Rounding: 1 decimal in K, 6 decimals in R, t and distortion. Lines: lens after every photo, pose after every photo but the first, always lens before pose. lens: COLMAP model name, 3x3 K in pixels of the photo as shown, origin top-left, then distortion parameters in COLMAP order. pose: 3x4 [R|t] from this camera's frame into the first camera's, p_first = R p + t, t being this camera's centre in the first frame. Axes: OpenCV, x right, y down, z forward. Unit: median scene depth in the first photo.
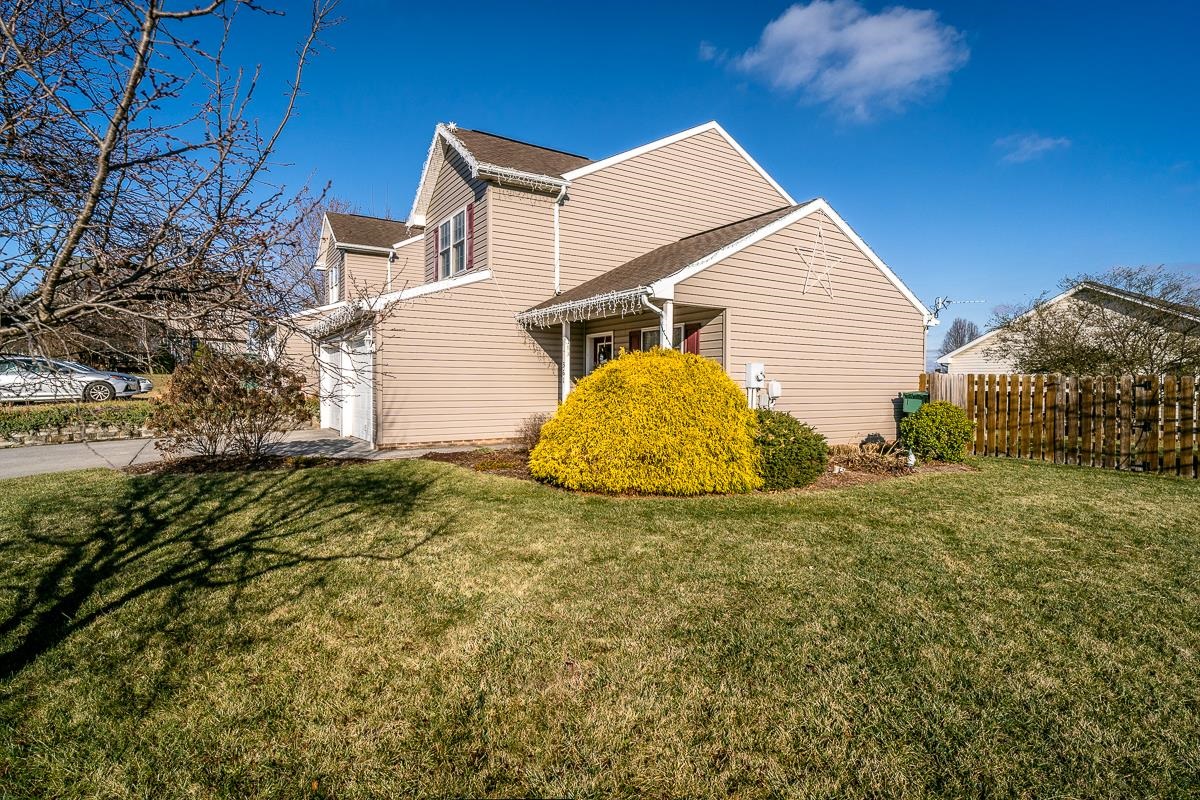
lens RADIAL K [[626.9, 0, 608.8], [0, 626.9, 397.7], [0, 0, 1]] dist [-0.014657, 0.003246]
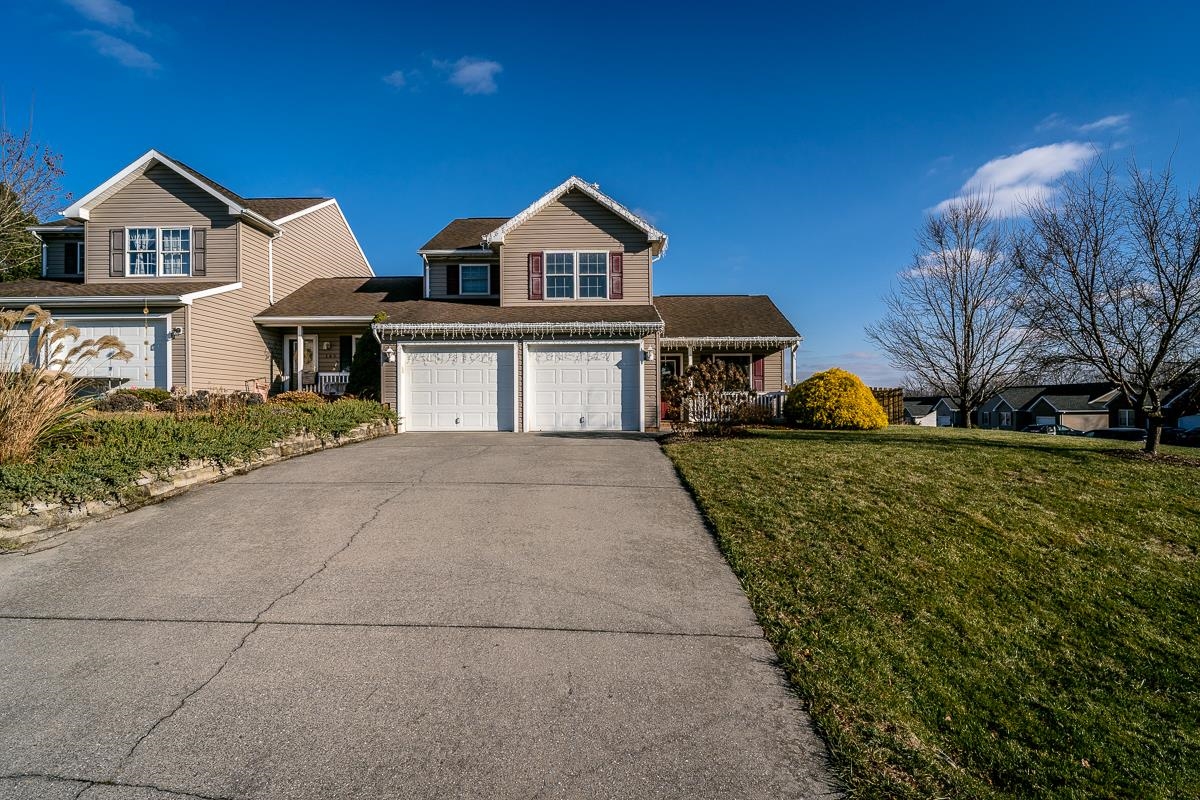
lens RADIAL K [[626.9, 0, 616.3], [0, 626.9, 383.9], [0, 0, 1]] dist [-0.014657, 0.003246]
pose [[0.528042, 0.021505, 0.848946, -1.383717], [0.024722, 0.998866, -0.040680, 0.028777], [-0.848858, 0.042468, 0.526912, 0.311891]]
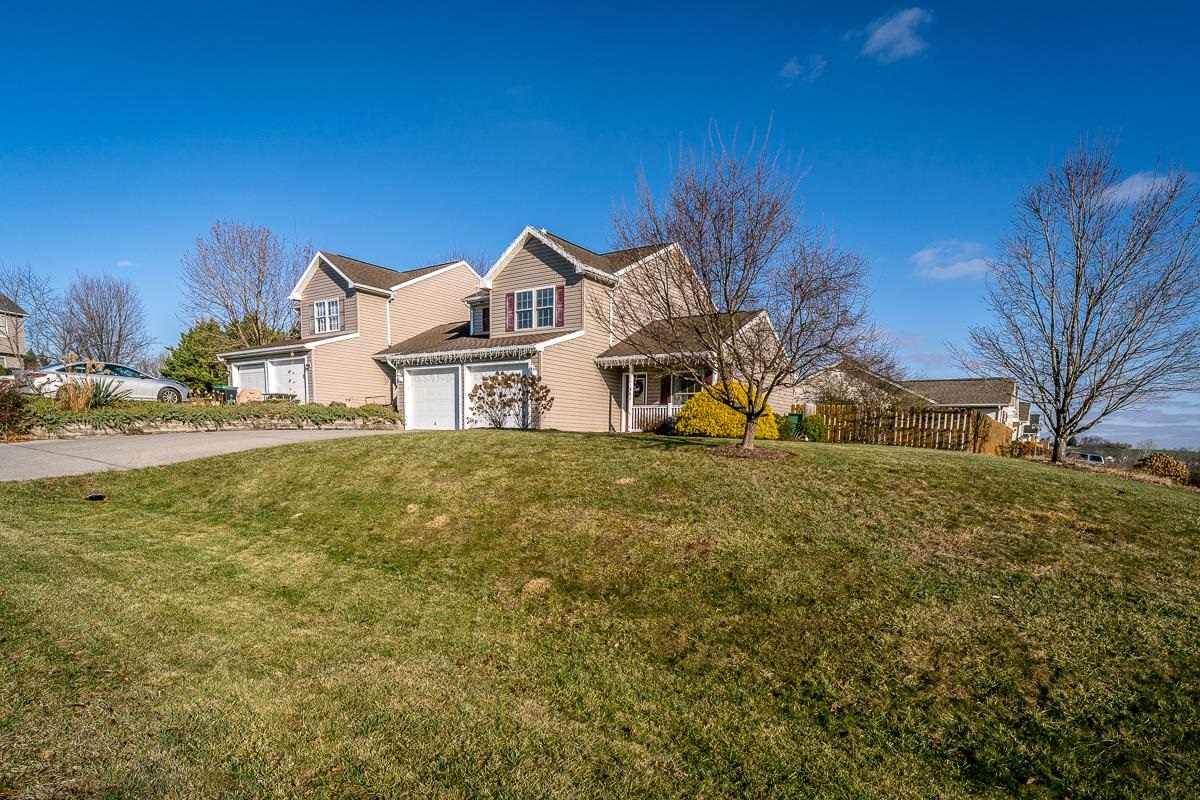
lens RADIAL K [[626.9, 0, 649.4], [0, 626.9, 496.6], [0, 0, 1]] dist [-0.014657, 0.003246]
pose [[0.901031, -0.023104, 0.433138, -0.735970], [-0.011082, 0.997028, 0.076236, 0.105338], [-0.433613, -0.073491, 0.898098, -0.583701]]
